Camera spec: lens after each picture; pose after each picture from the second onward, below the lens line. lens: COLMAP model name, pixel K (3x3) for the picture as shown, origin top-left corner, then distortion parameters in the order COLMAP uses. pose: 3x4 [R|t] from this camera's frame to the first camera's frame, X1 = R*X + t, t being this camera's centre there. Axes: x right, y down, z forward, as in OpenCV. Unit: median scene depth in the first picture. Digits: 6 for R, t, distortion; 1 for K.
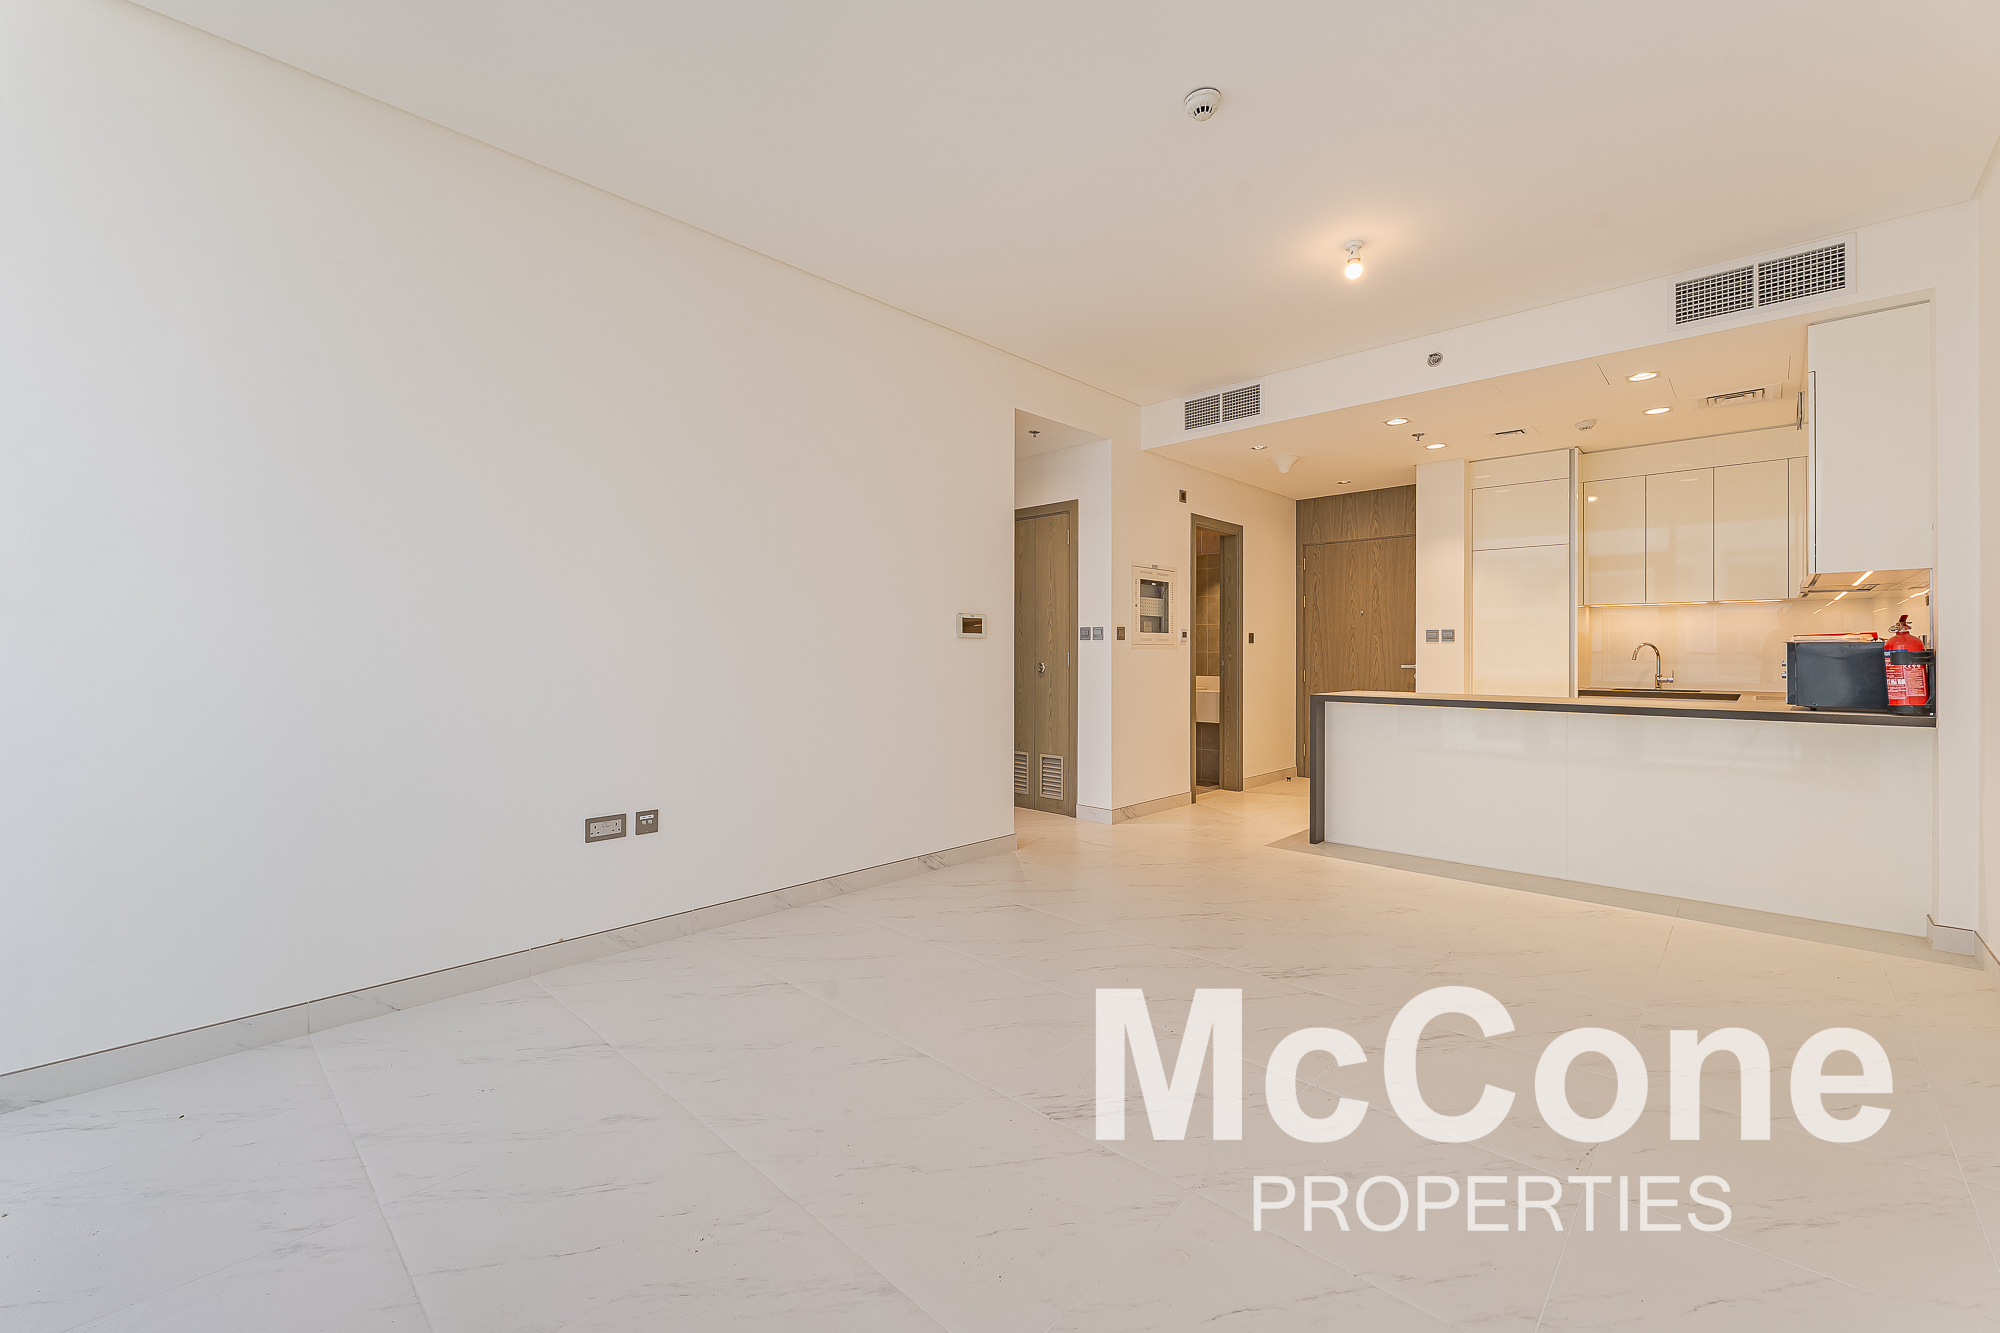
lens RADIAL K [[795.4, 0, 1010.4], [0, 795.4, 636.6], [0, 0, 1]] dist [-0.000474, 0.000023]
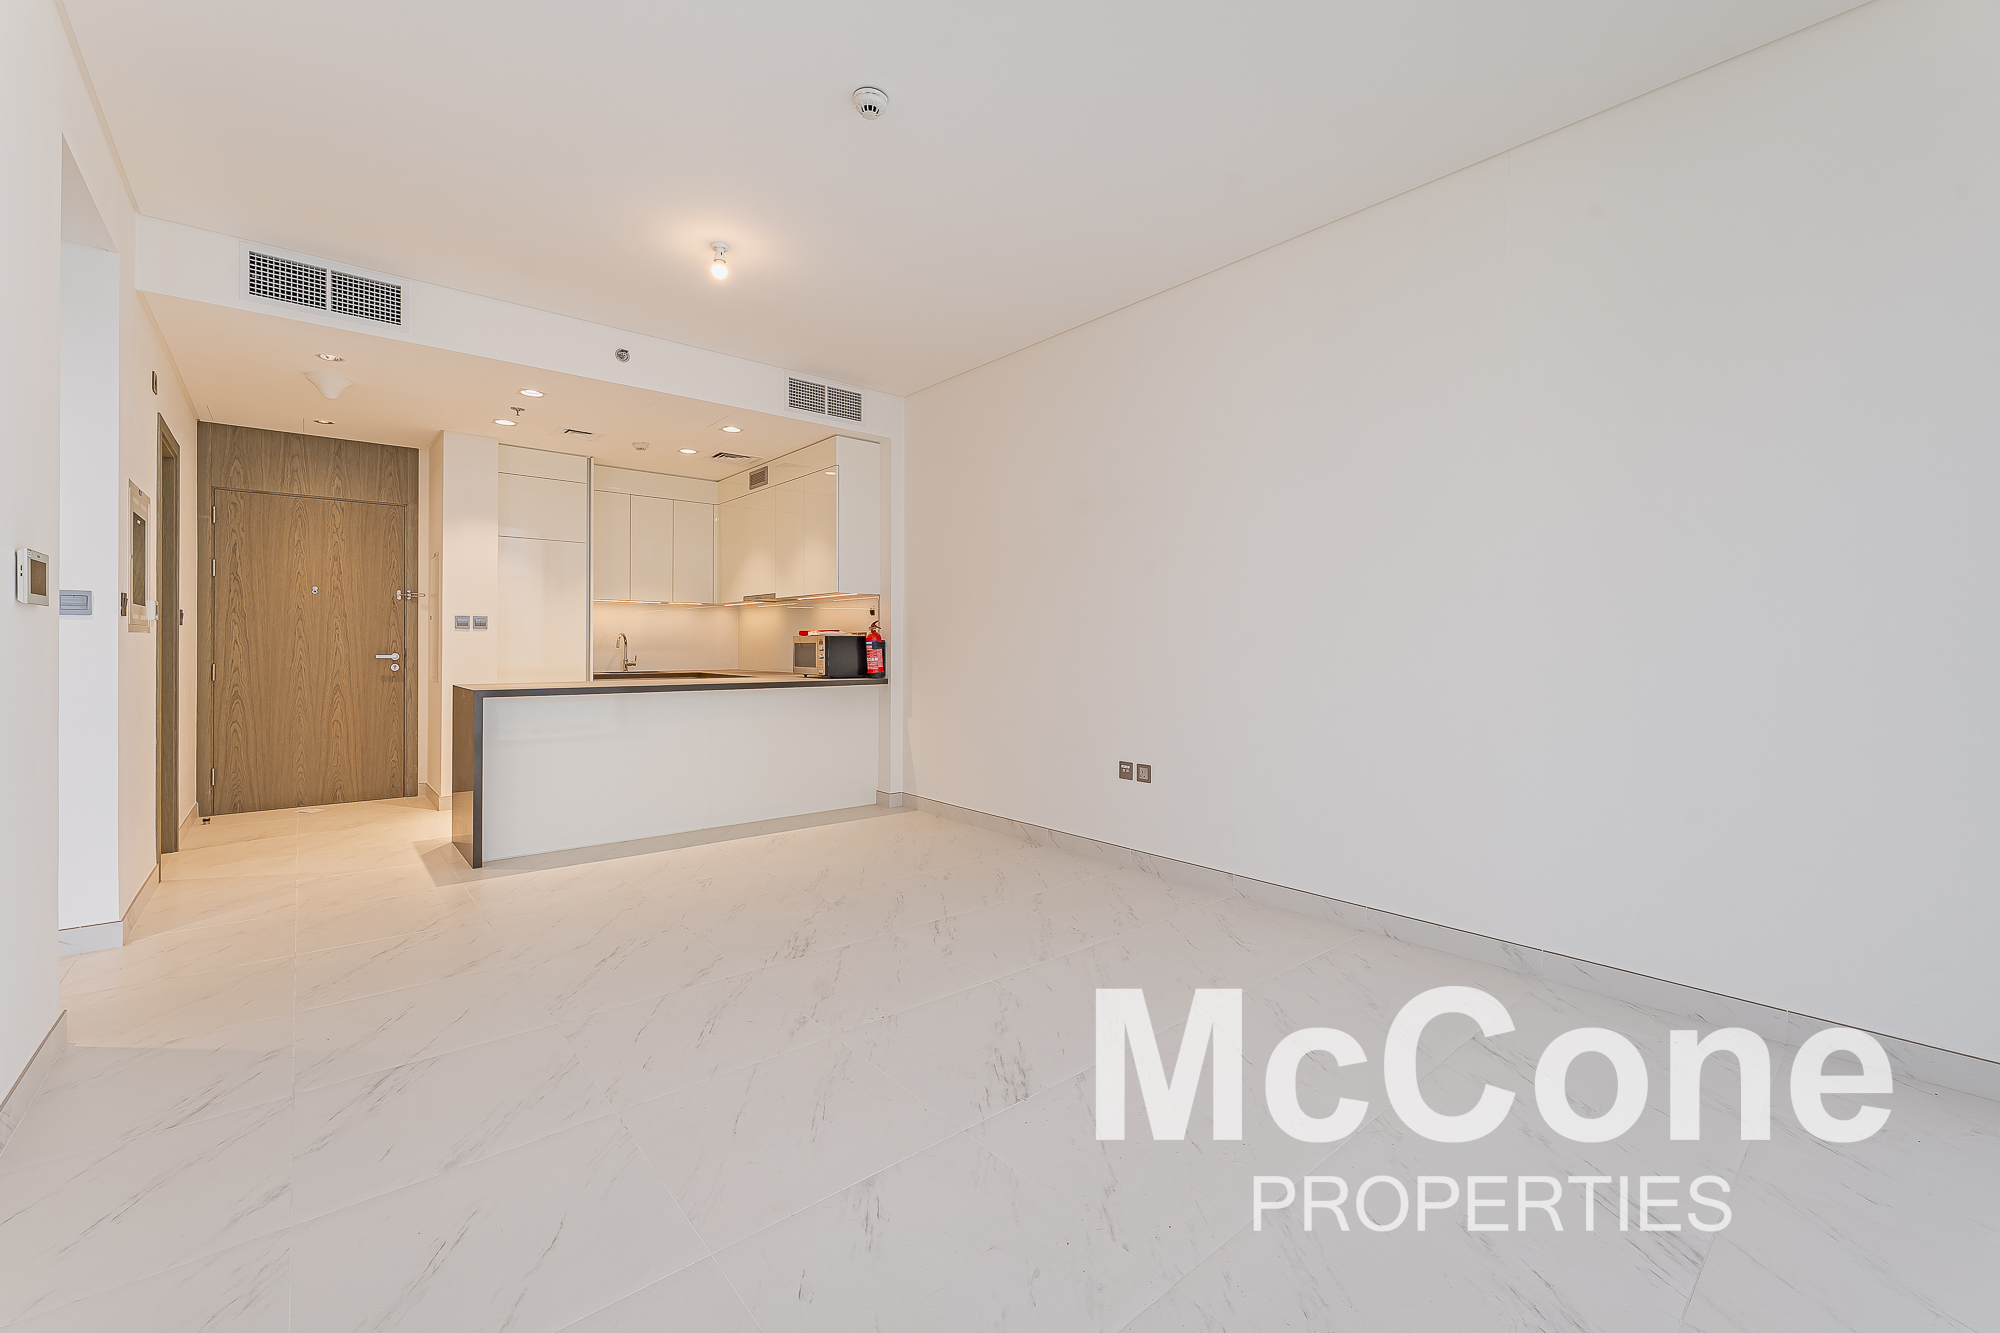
lens RADIAL K [[800.8, 0, 969.3], [0, 800.8, 644.0], [0, 0, 1]] dist [0.001108, 0.000214]
pose [[0.138295, -0.002777, 0.990387, -0.328519], [-0.024203, 0.999688, 0.006182, 0.004347], [-0.990095, -0.024825, 0.138184, 0.314078]]
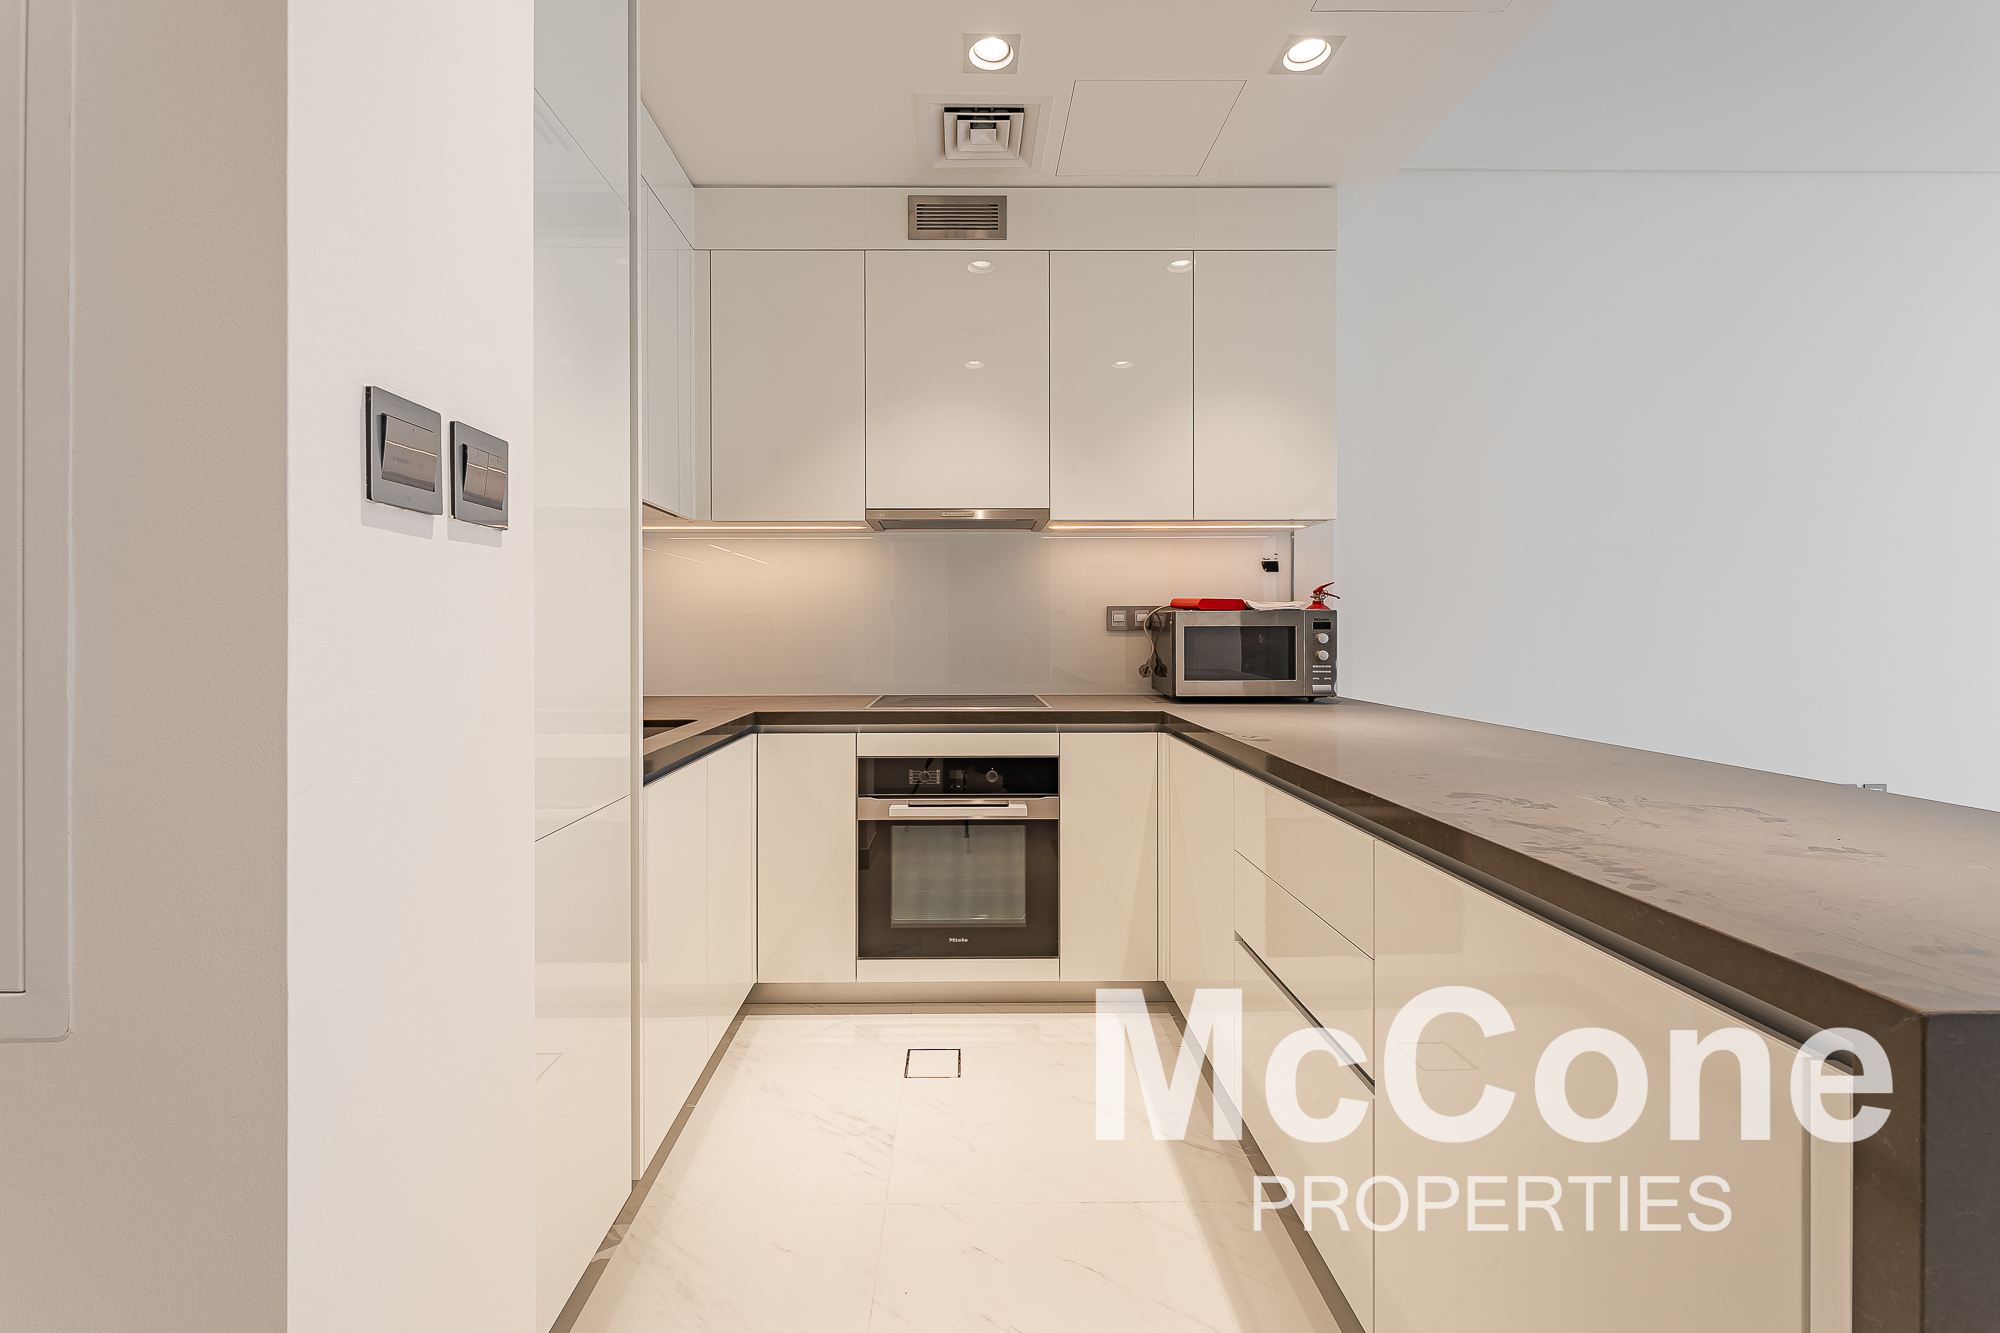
lens RADIAL K [[827.4, 0, 928.9], [0, 827.4, 633.5], [0, 0, 1]] dist [0.000183, 0.000024]
pose [[-0.674420, -0.005623, 0.738326, 0.418004], [-0.020214, 0.999737, -0.010850, 0.027381], [-0.738071, -0.022242, -0.674356, 1.102886]]
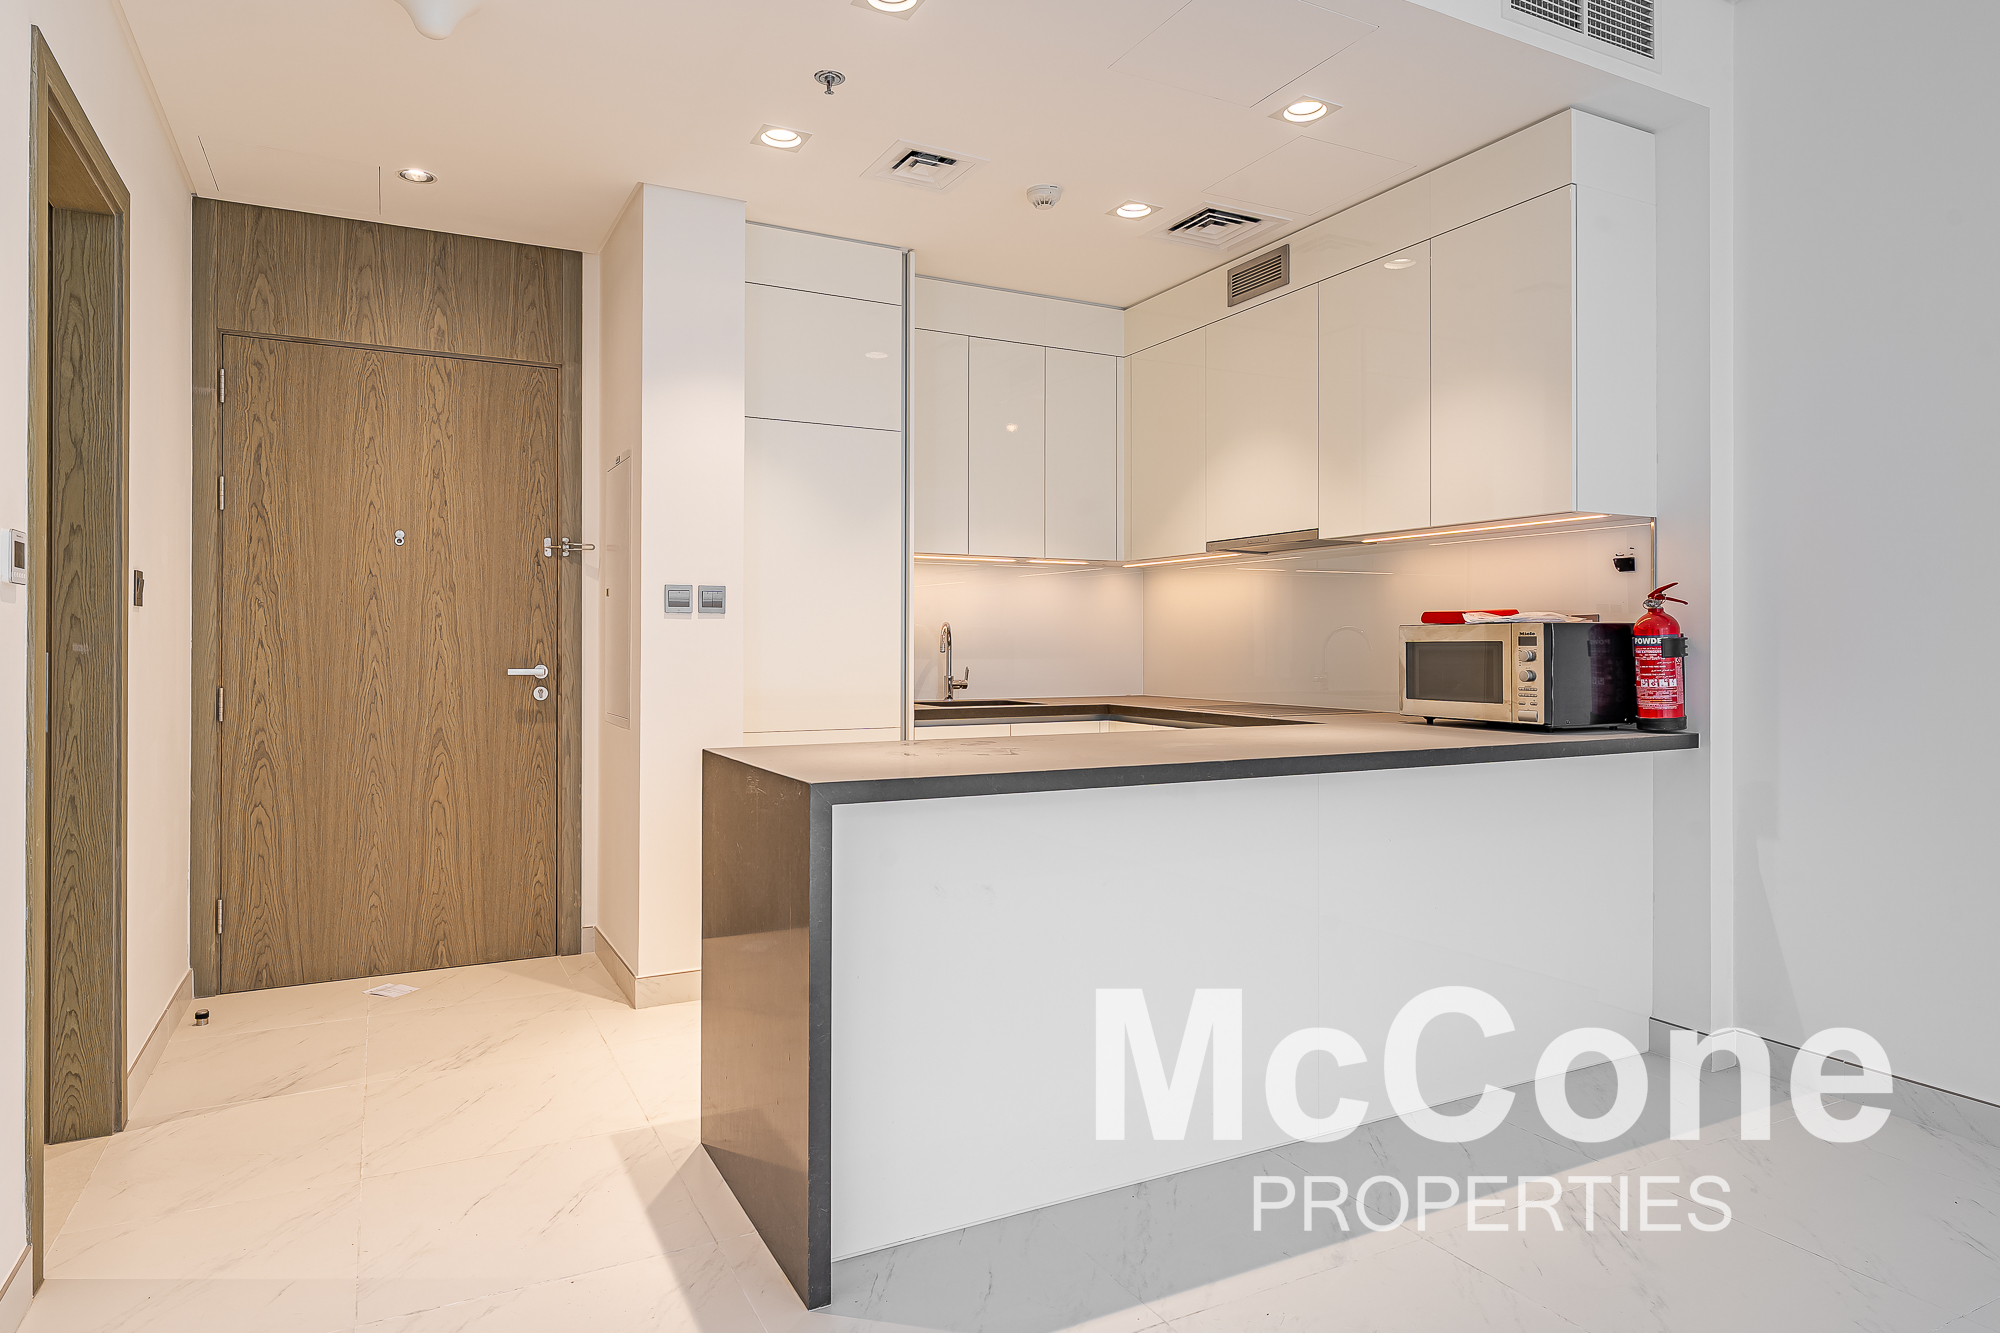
lens RADIAL K [[1154.1, 0, 998.6], [0, 1154.1, 637.2], [0, 0, 1]] dist [0.002641, -0.000585]
pose [[0.337033, 0.001554, 0.941492, 0.008343], [-0.019671, 0.999792, 0.005391, 0.013480], [-0.941287, -0.020337, 0.336993, 0.679171]]
